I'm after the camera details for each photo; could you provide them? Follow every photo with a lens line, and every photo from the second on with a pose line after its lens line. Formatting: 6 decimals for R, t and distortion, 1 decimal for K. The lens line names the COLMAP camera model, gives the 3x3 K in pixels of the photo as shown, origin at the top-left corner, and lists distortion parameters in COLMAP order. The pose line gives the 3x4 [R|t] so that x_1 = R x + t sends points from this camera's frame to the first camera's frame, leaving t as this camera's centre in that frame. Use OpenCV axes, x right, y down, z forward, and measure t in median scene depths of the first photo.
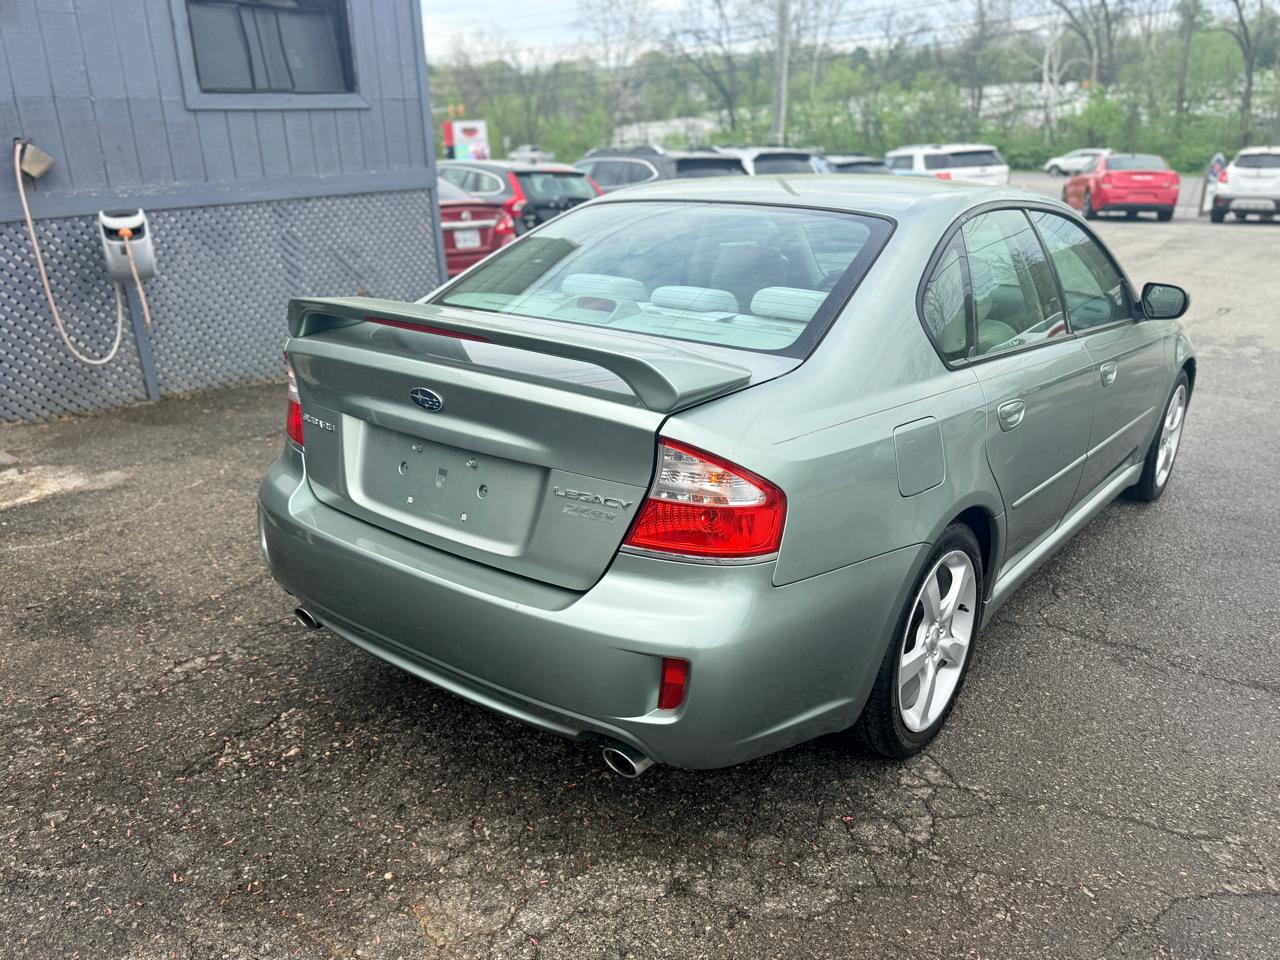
lens RADIAL K [[993.5, 0, 646.4], [0, 993.5, 479.0], [0, 0, 1]] dist [0.031890, -0.042103]
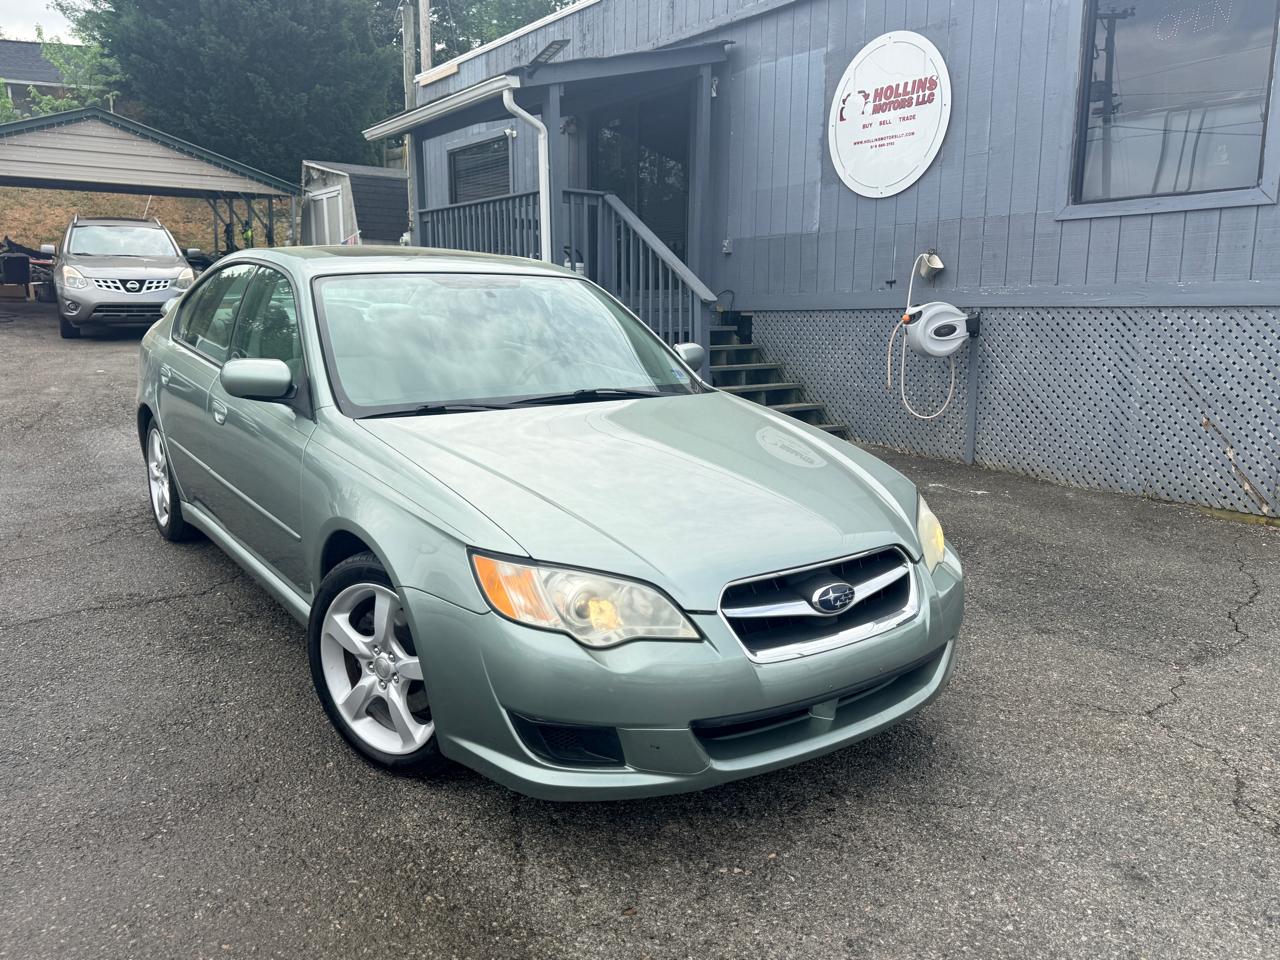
lens RADIAL K [[993.5, 0, 638.3], [0, 993.5, 487.3], [0, 0, 1]] dist [0.031890, -0.042103]
pose [[-0.279899, 0.189122, -0.941217, 1.384005], [-0.318144, 0.906733, 0.276802, -0.482224], [0.905782, 0.376919, -0.193626, 1.666999]]
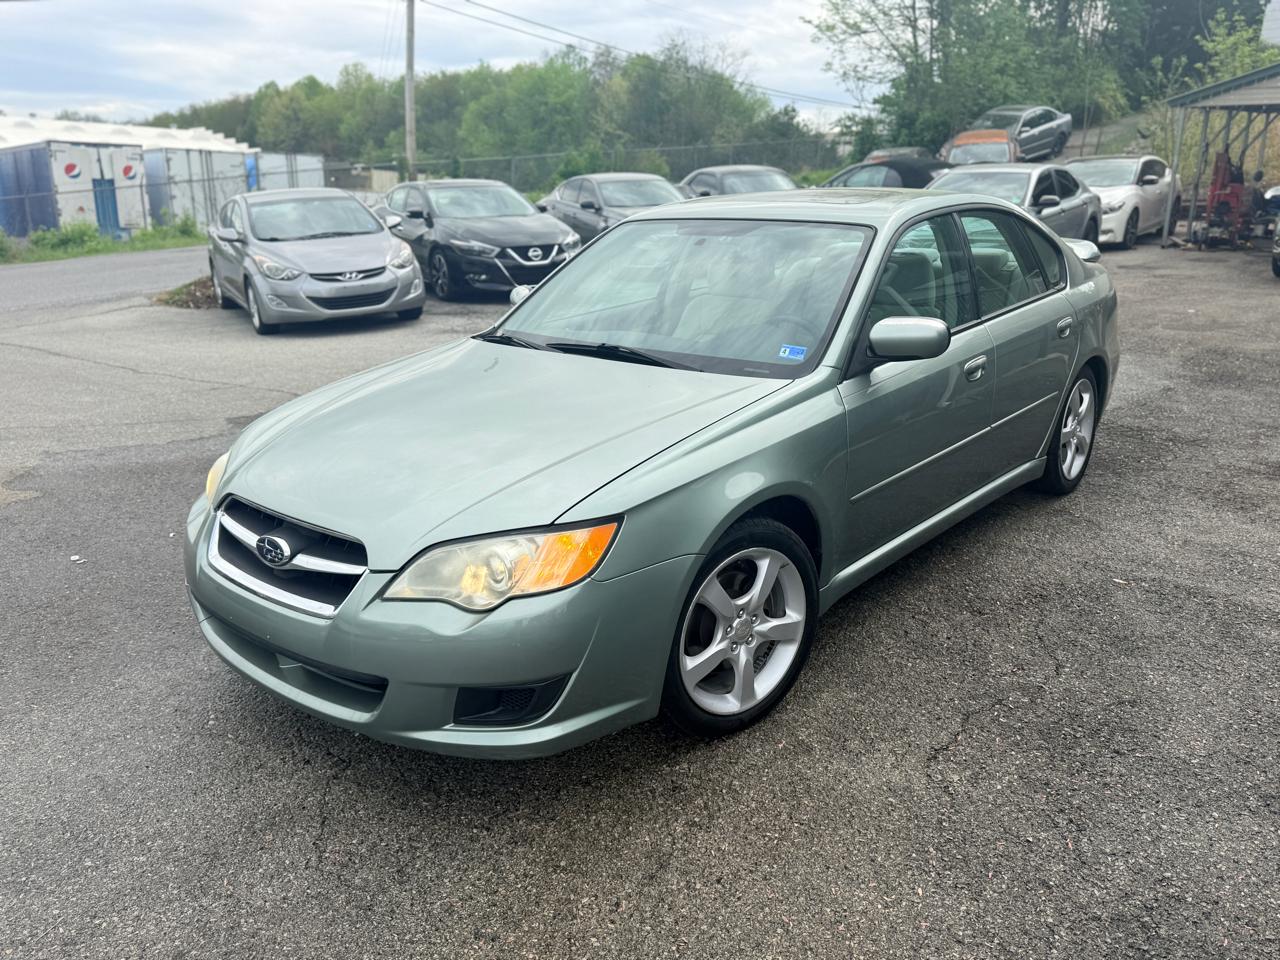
lens RADIAL K [[993.5, 0, 649.1], [0, 993.5, 485.9], [0, 0, 1]] dist [0.031890, -0.042103]
pose [[-0.998367, -0.022503, 0.052505, 0.355377], [0.011461, 0.821539, 0.570037, -0.716258], [-0.055963, 0.569708, -0.819940, 2.258211]]
